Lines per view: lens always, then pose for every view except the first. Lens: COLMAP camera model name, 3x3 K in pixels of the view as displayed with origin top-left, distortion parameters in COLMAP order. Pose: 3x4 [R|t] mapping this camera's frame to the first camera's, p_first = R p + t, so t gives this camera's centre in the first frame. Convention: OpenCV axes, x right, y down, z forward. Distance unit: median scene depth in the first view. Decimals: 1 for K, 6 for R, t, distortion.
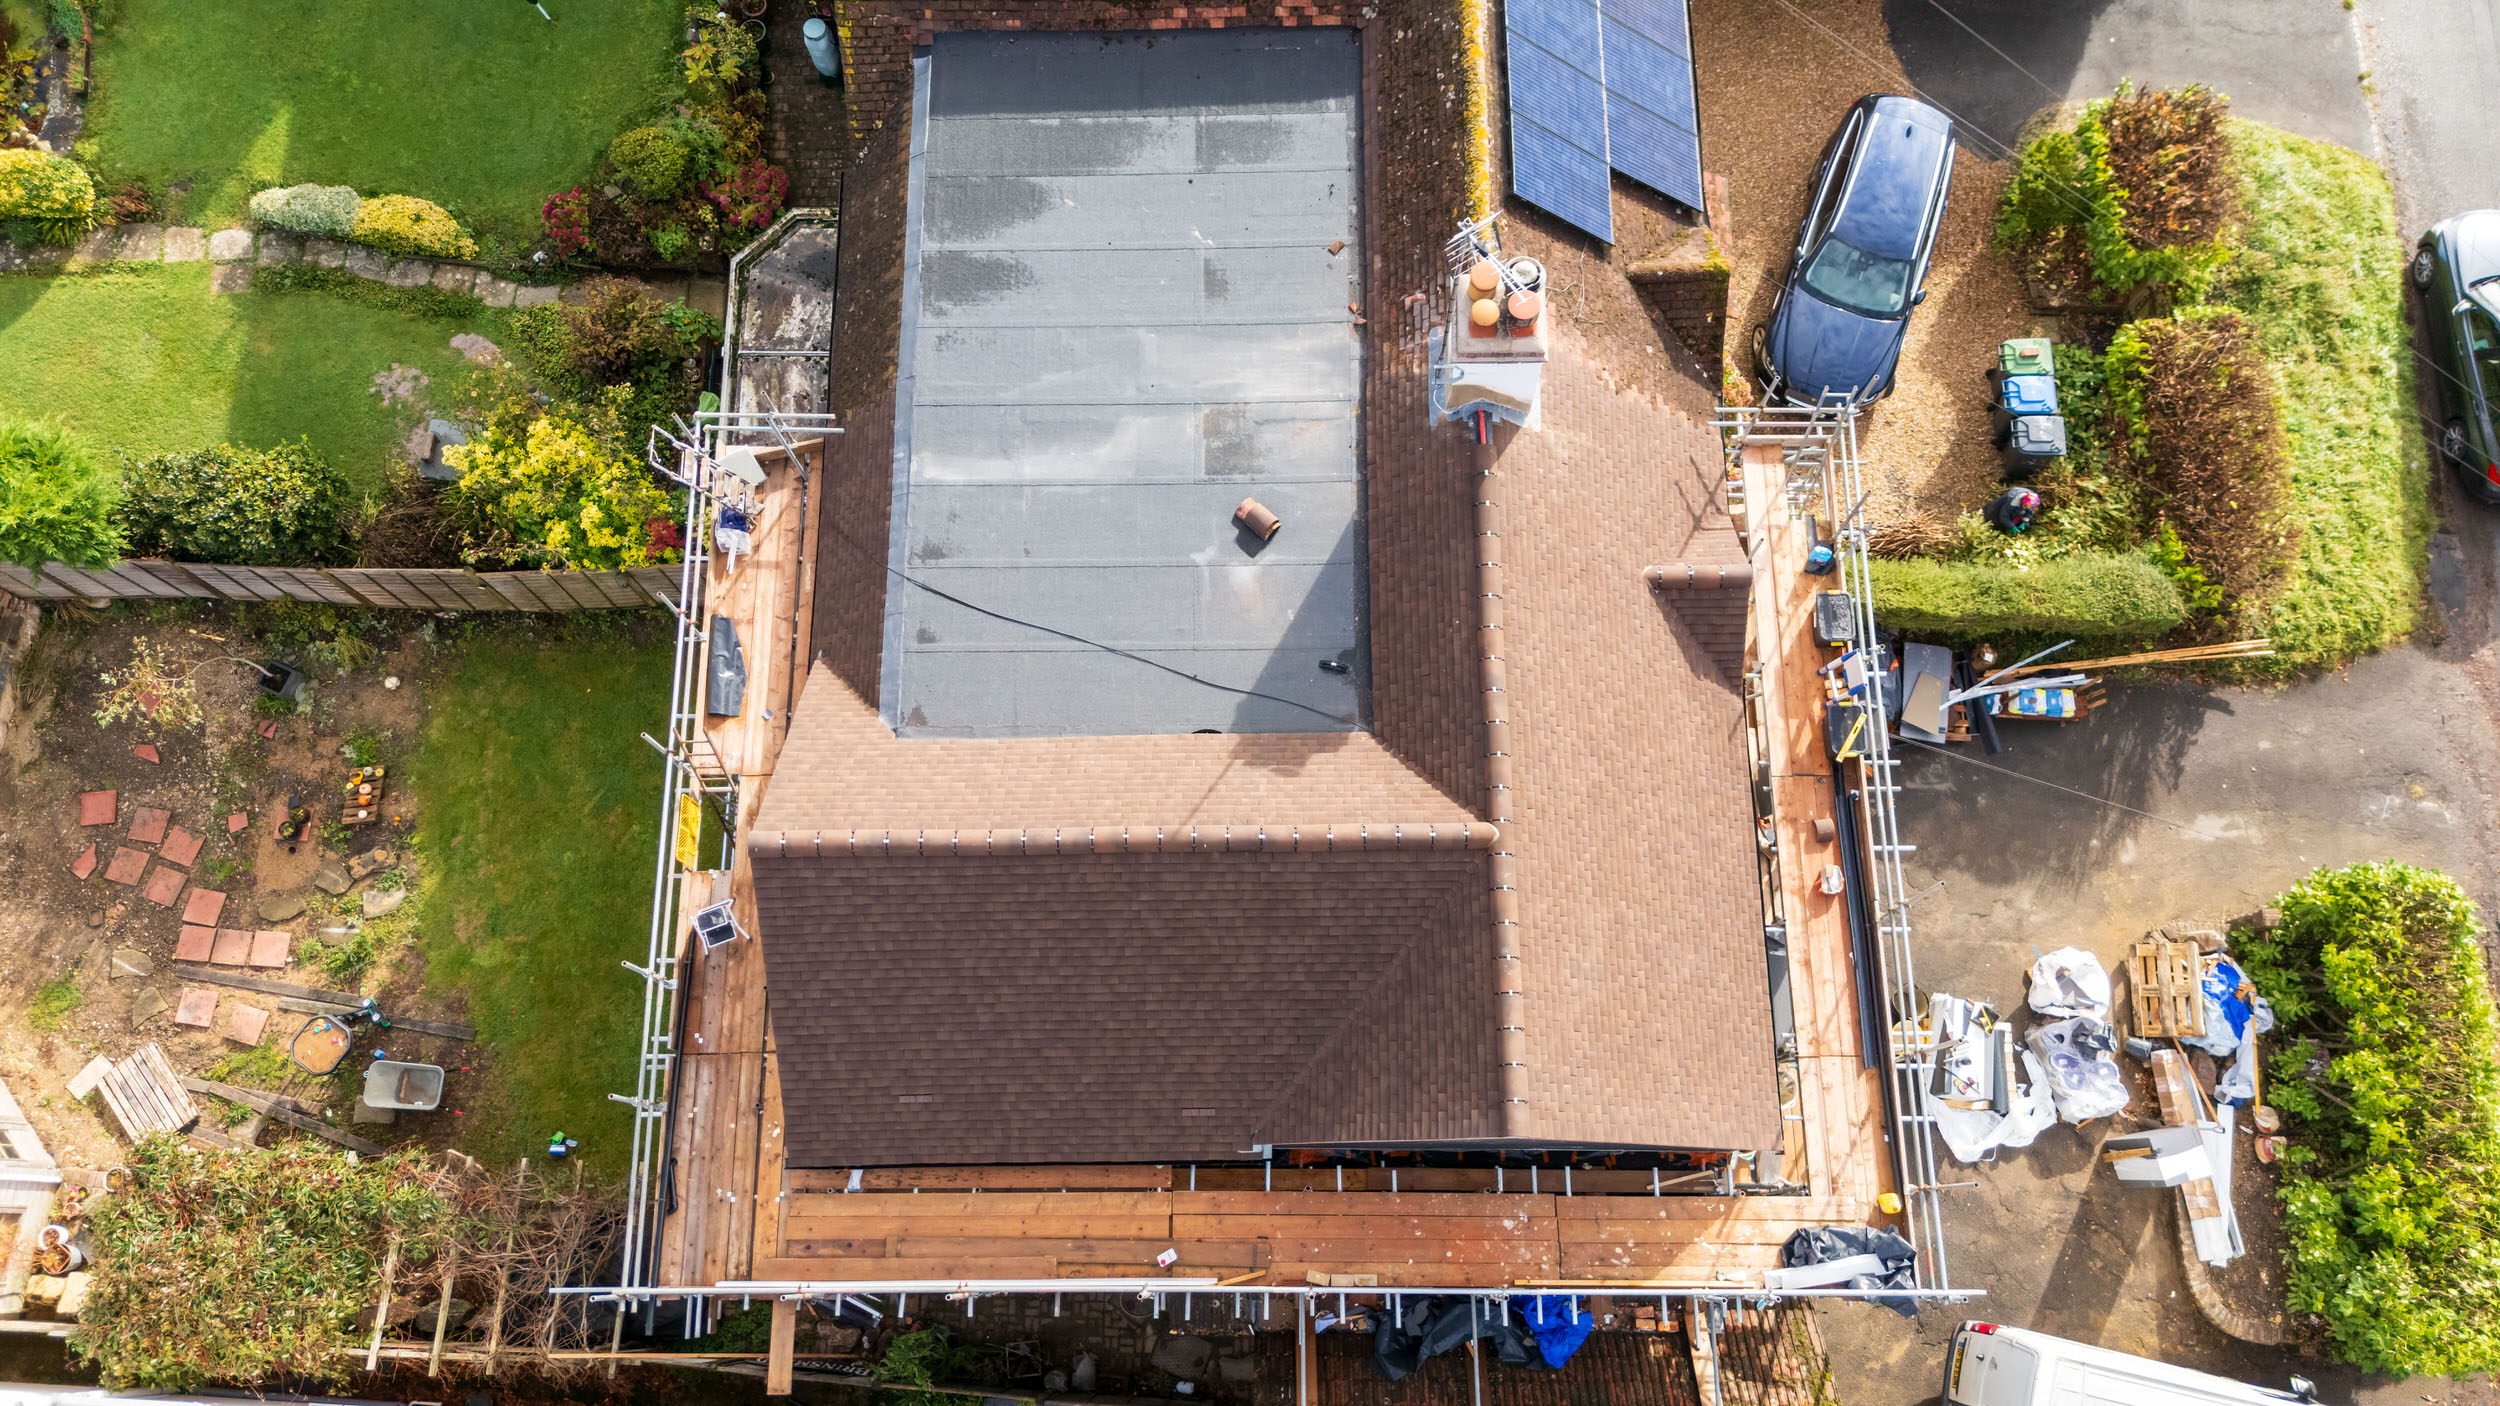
lens RADIAL K [[1837.0, 0, 1250.0], [0, 1837.0, 703.0], [0, 0, 1]] dist [0.071742, -0.081280]
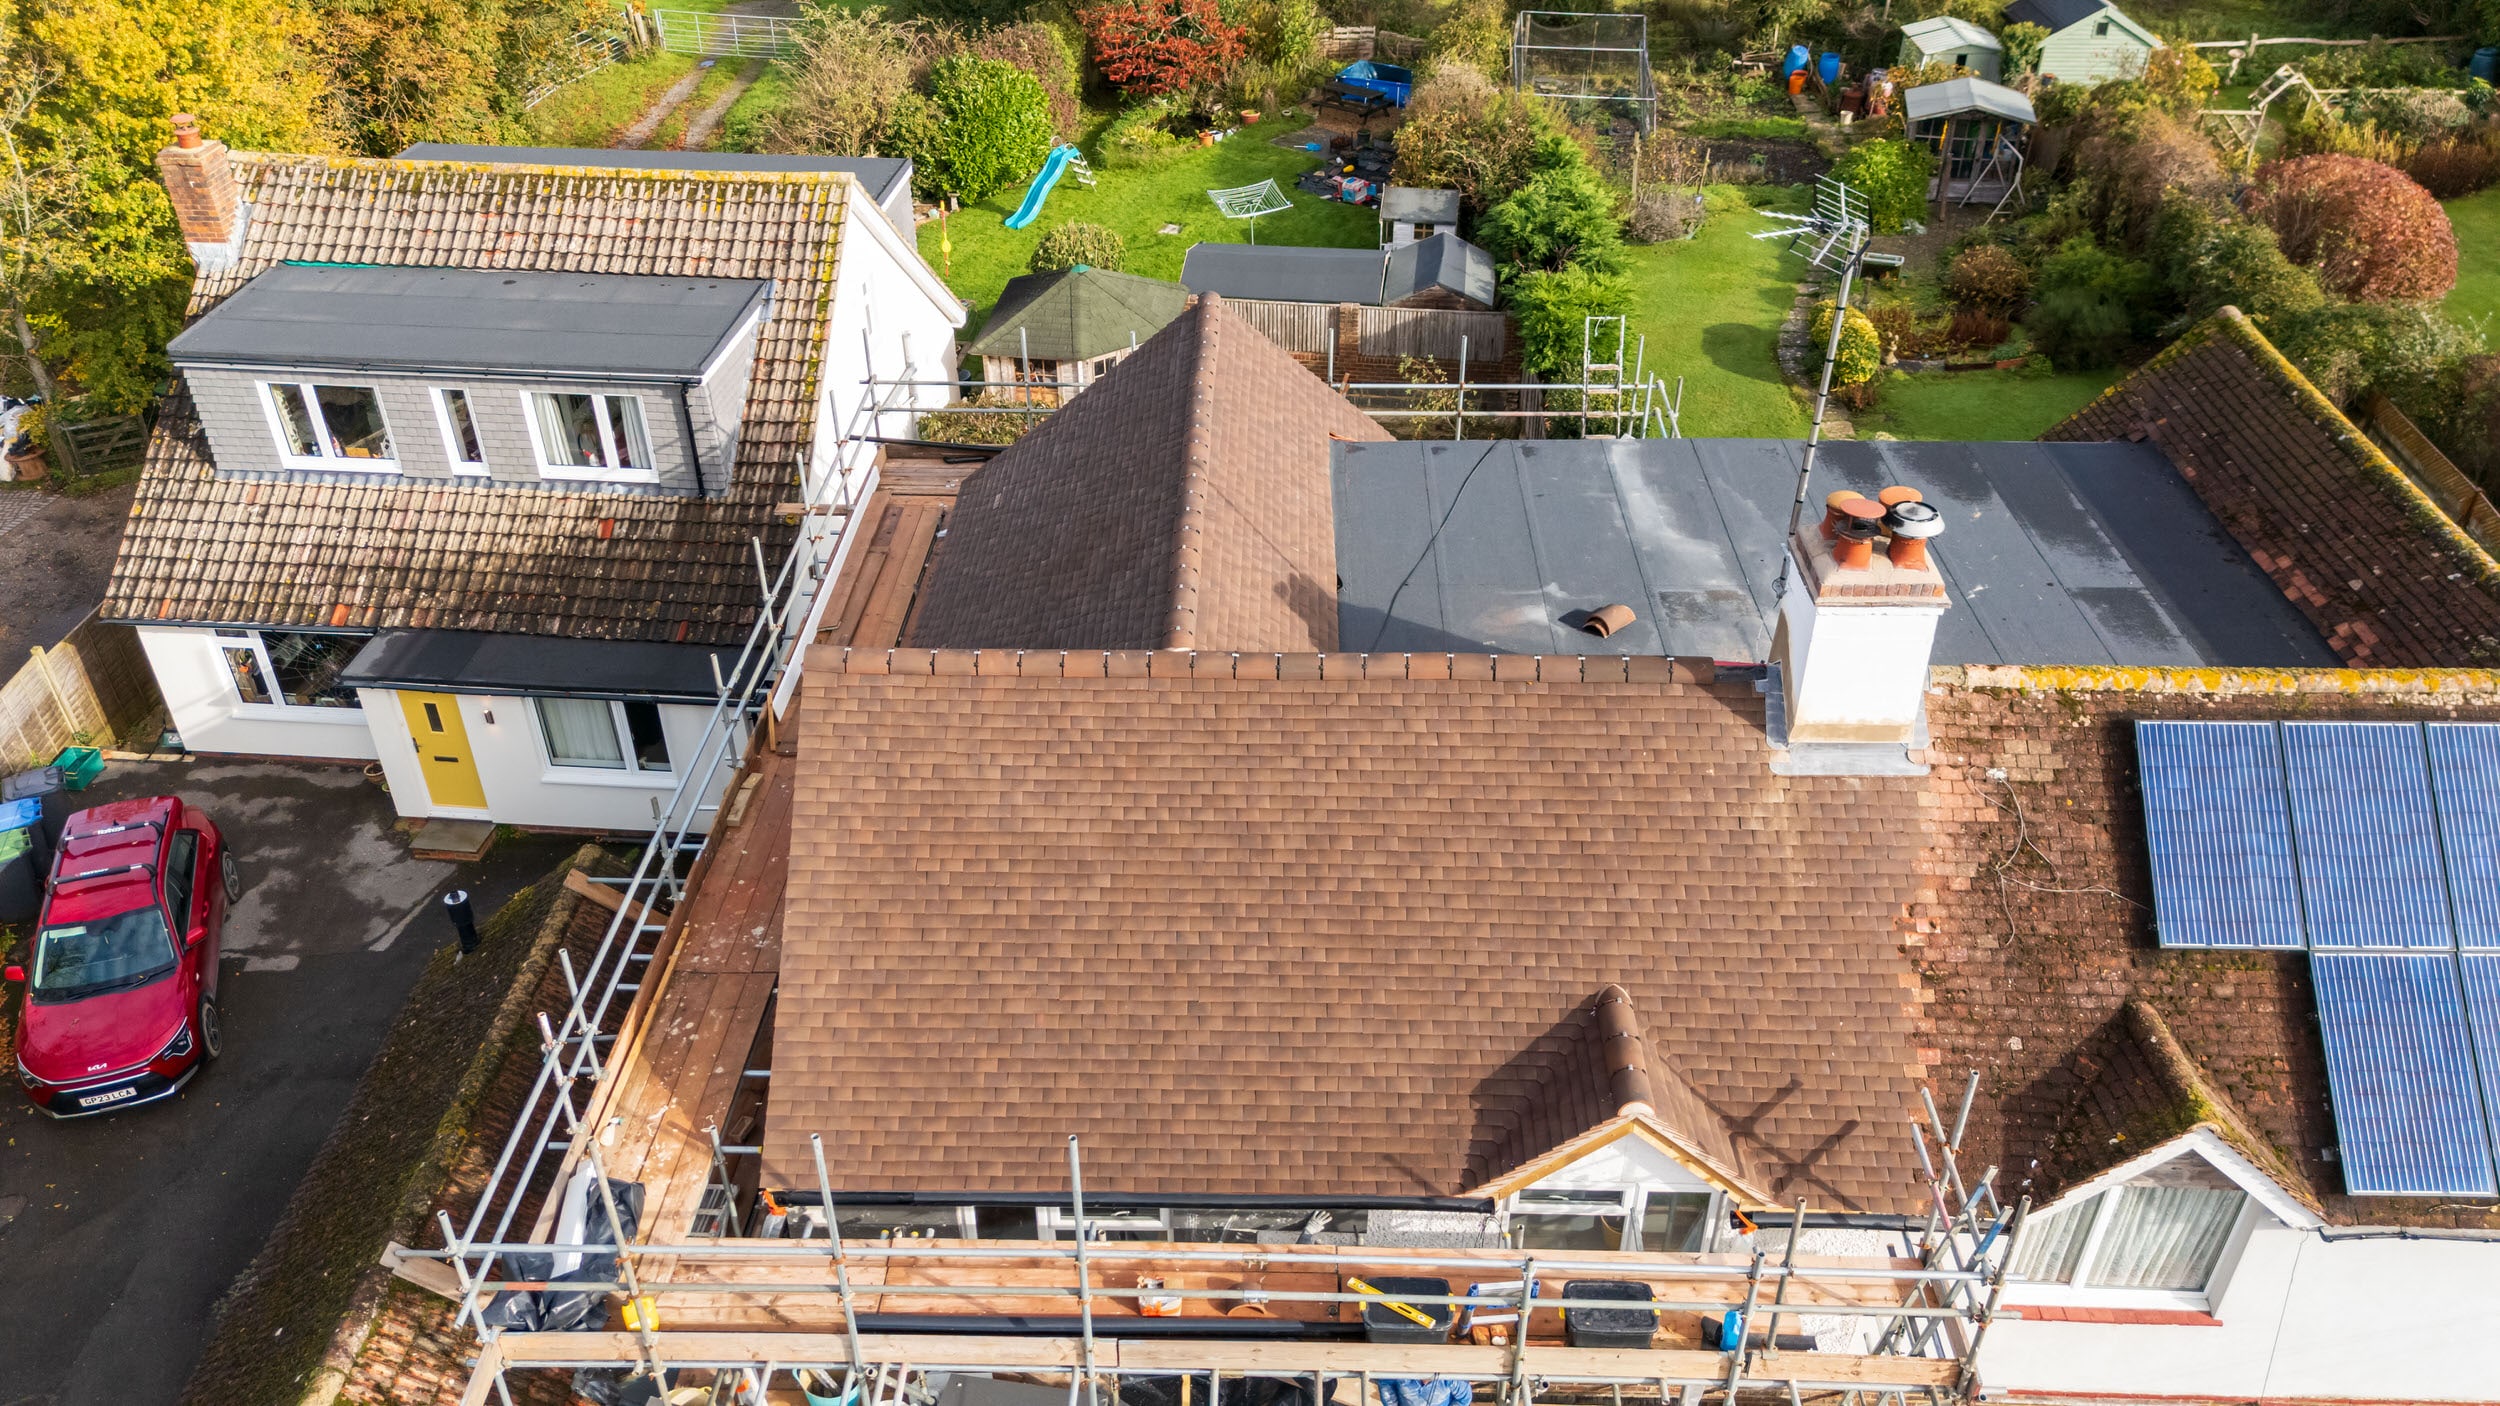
lens RADIAL K [[1837.0, 0, 1250.0], [0, 1837.0, 703.0], [0, 0, 1]] dist [0.071742, -0.081280]
pose [[-0.026926, 0.574819, -0.817837, 0.686634], [-0.958044, 0.218703, 0.185257, -0.087362], [0.285353, 0.788512, 0.544814, 0.506837]]
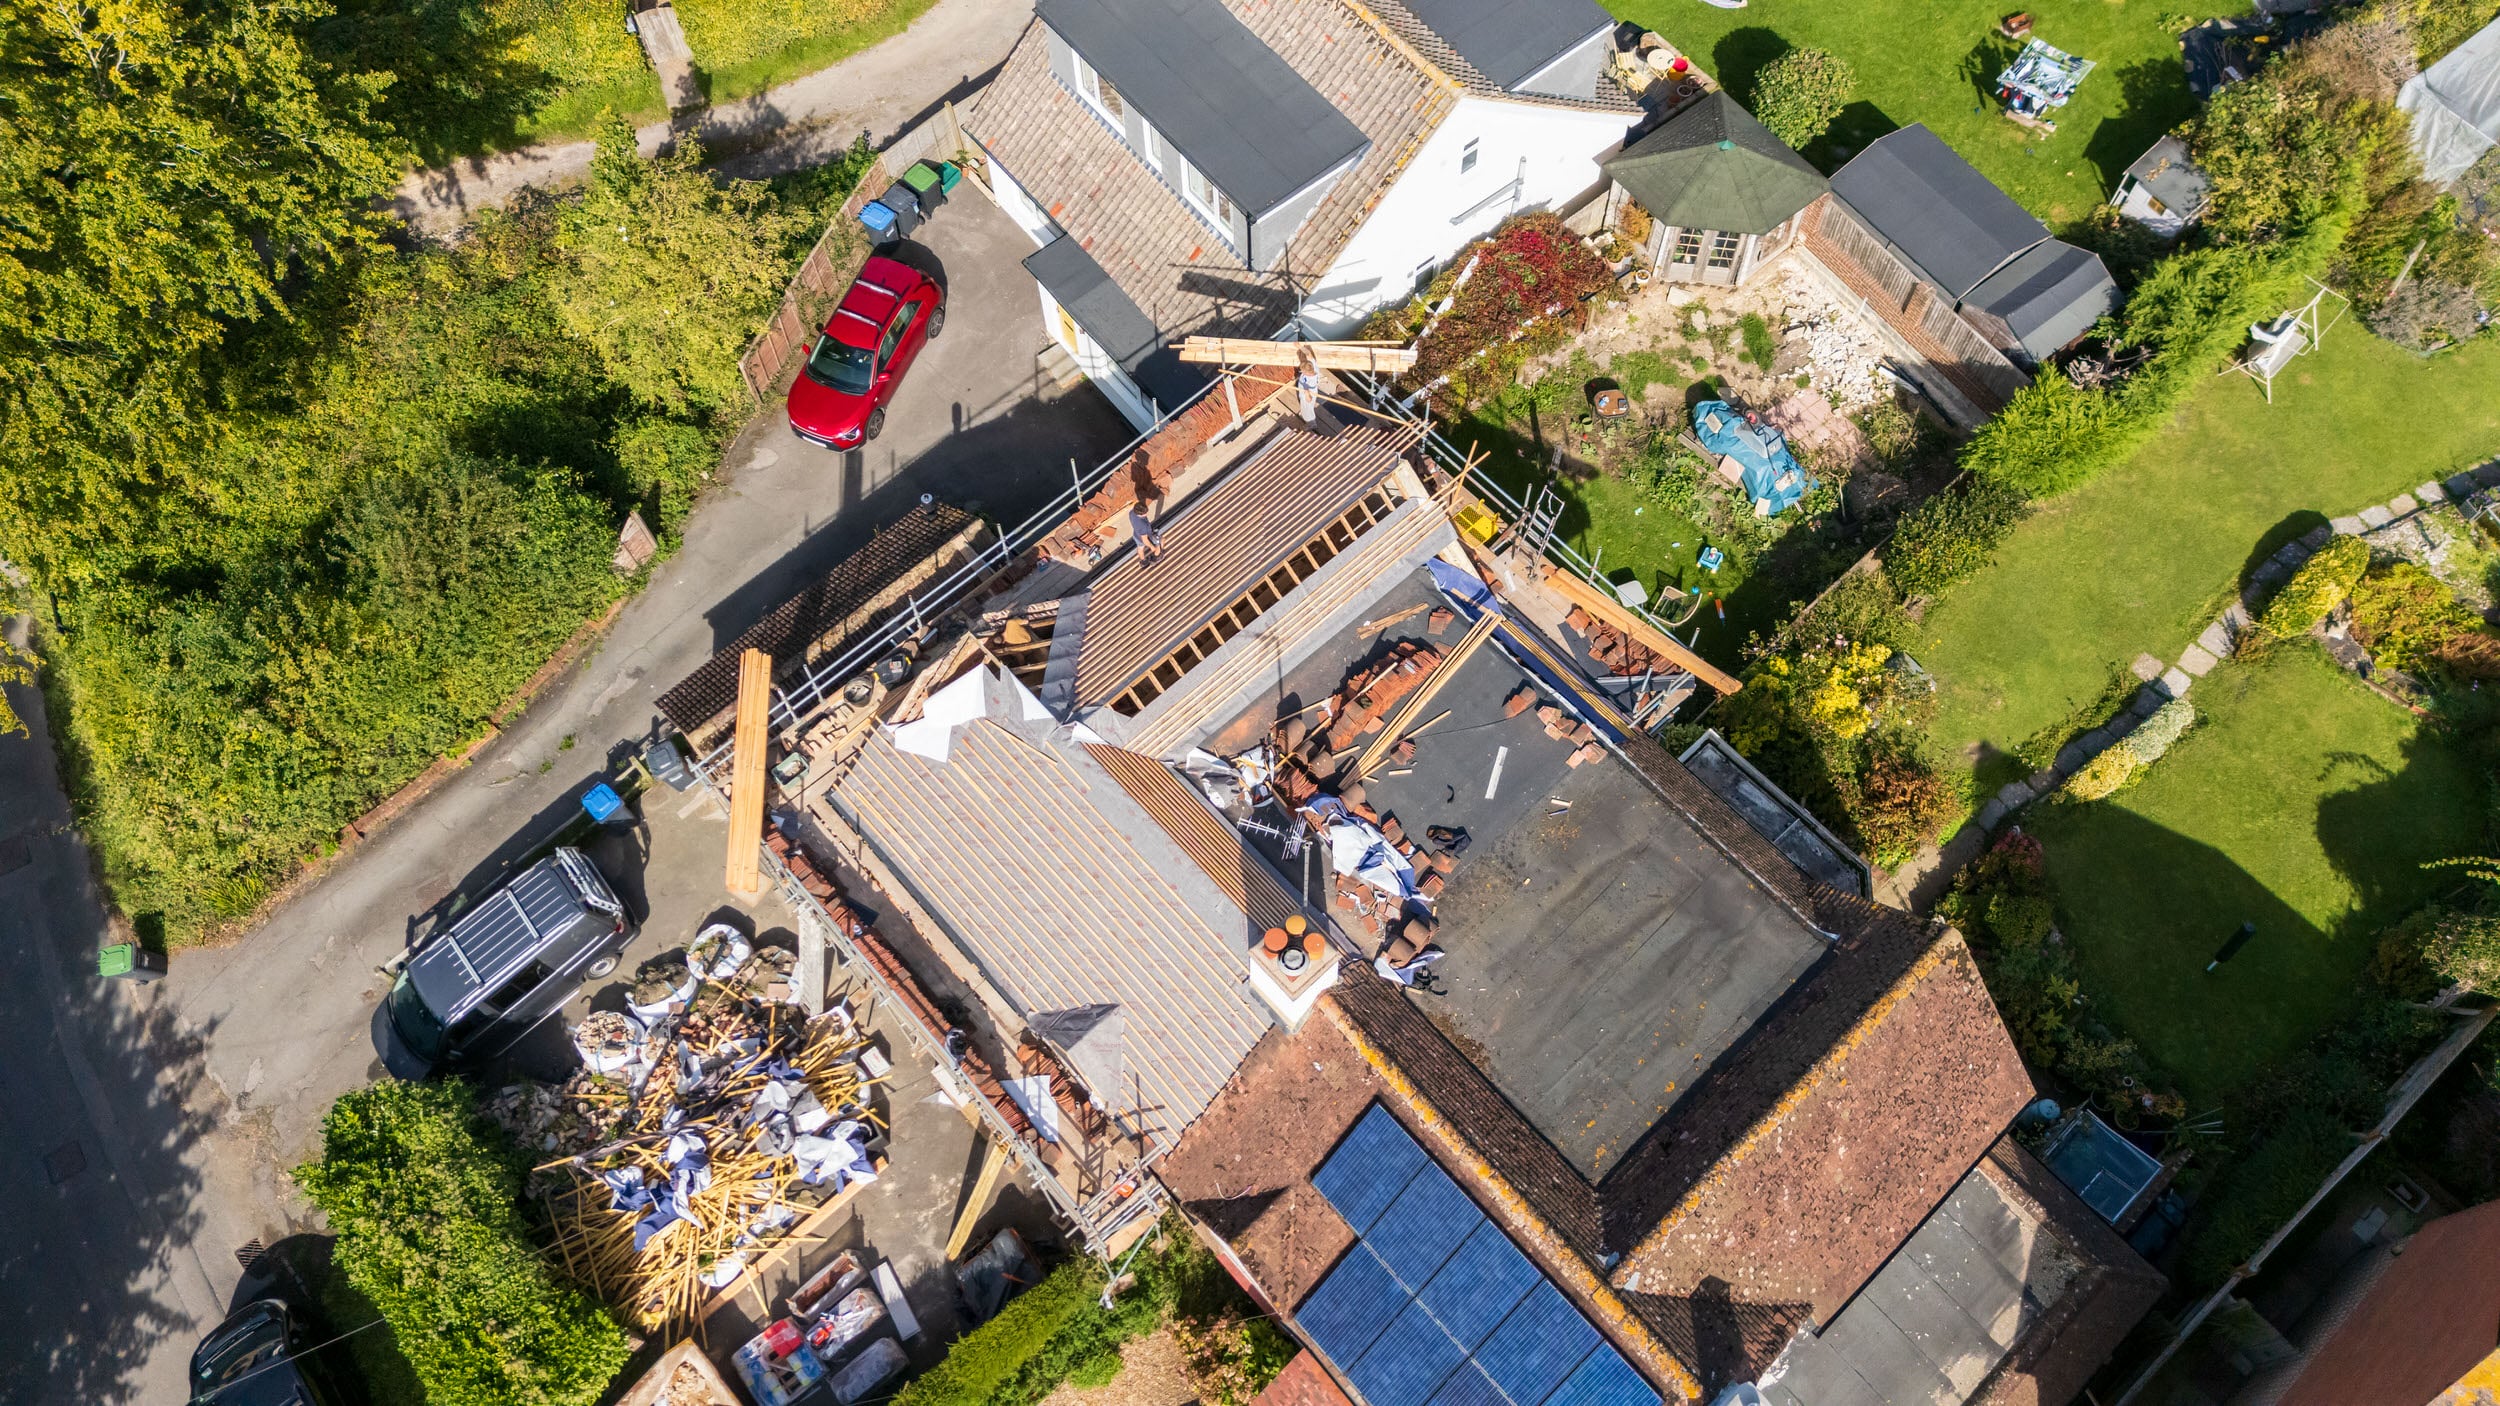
lens RADIAL K [[1837.0, 0, 1250.0], [0, 1837.0, 703.0], [0, 0, 1]] dist [0.071742, -0.081280]
pose [[-0.741185, 0.615826, -0.267216, 0.362899], [-0.634140, -0.511694, 0.579686, -0.783607], [0.220253, 0.599106, 0.769779, -0.150687]]
